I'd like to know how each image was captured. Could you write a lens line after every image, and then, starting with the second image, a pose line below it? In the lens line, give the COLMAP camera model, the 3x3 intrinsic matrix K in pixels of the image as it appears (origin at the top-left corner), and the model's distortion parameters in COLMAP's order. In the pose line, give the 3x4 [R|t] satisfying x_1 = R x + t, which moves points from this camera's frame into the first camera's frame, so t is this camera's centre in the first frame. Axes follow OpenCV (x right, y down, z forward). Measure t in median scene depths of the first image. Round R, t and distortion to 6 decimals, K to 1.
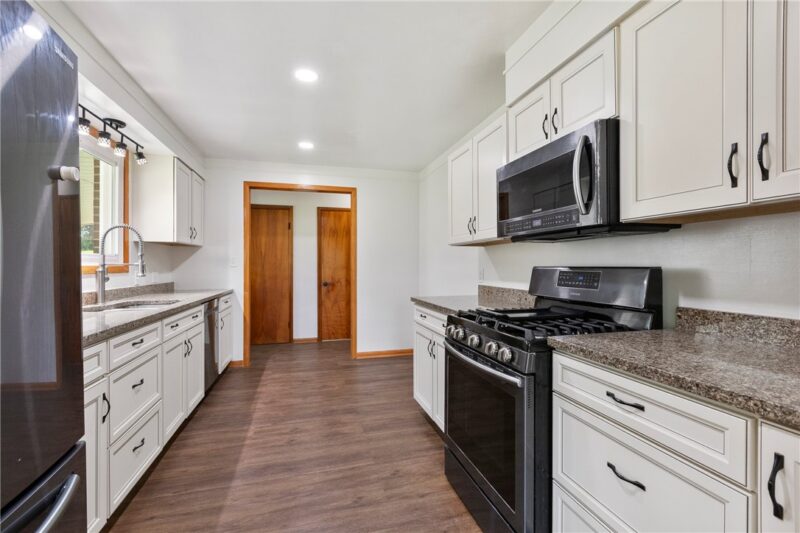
lens RADIAL K [[354.9, 0, 399.2], [0, 354.9, 269.0], [0, 0, 1]] dist [0.000653, -0.000452]
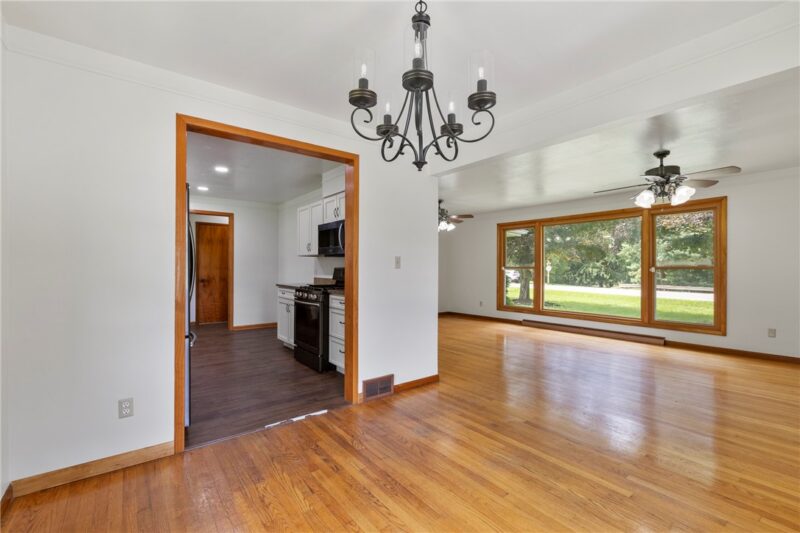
lens RADIAL K [[354.9, 0, 399.2], [0, 354.9, 269.0], [0, 0, 1]] dist [0.000653, -0.000452]
pose [[0.920012, 0.003520, 0.391874, -0.114530], [-0.001617, 0.999985, -0.005184, 0.011325], [-0.391886, 0.004135, 0.920004, -1.072230]]
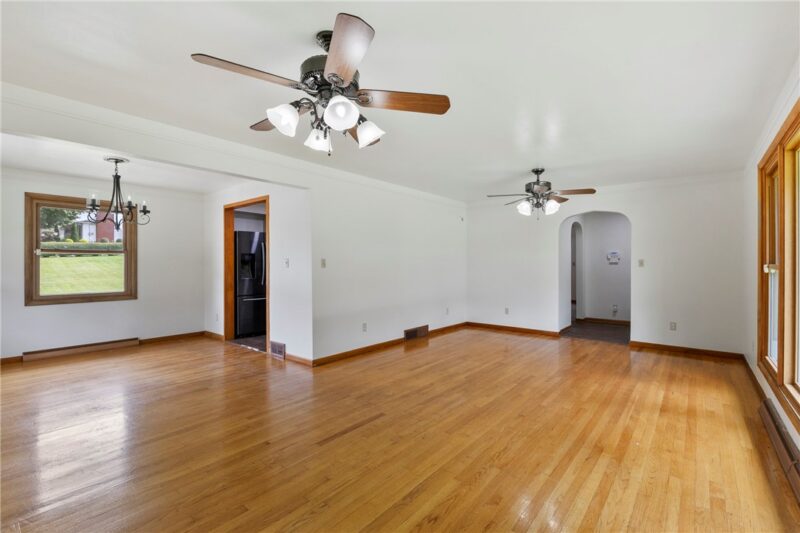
lens RADIAL K [[357.3, 0, 397.4], [0, 357.3, 263.9], [0, 0, 1]] dist [0.003735, 0.000307]
pose [[0.575563, -0.000581, -0.817758, 2.221727], [-0.005686, 0.999973, -0.004713, -0.013952], [0.817738, 0.007362, 0.575544, -0.437032]]
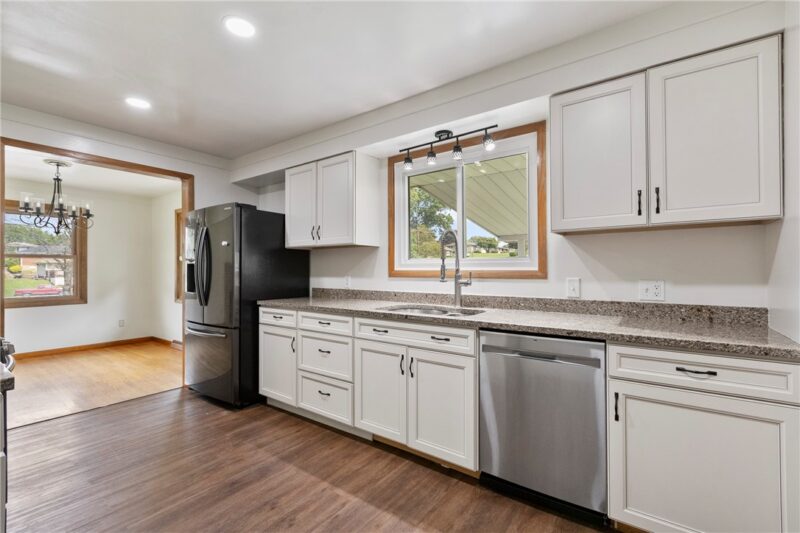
lens RADIAL K [[354.9, 0, 399.2], [0, 354.9, 269.0], [0, 0, 1]] dist [0.000653, -0.000452]
pose [[-0.782348, -0.004476, -0.622826, -0.043992], [-0.003258, 0.999990, -0.003094, -0.009396], [0.622833, -0.000391, -0.782354, 1.640982]]
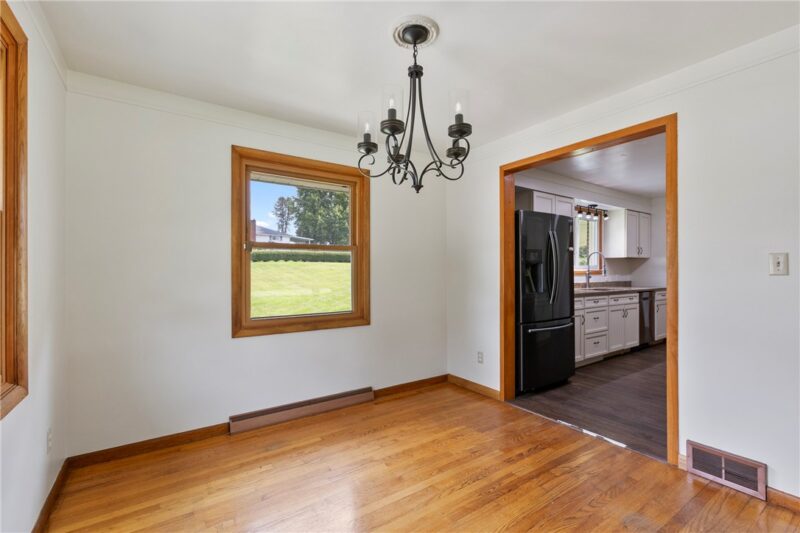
lens RADIAL K [[354.9, 0, 399.2], [0, 354.9, 269.0], [0, 0, 1]] dist [0.000653, -0.000452]
pose [[0.333602, -0.000855, -0.942713, 0.822651], [-0.008513, 0.999956, -0.003919, -0.002893], [0.942675, 0.009333, 0.333580, -0.814891]]
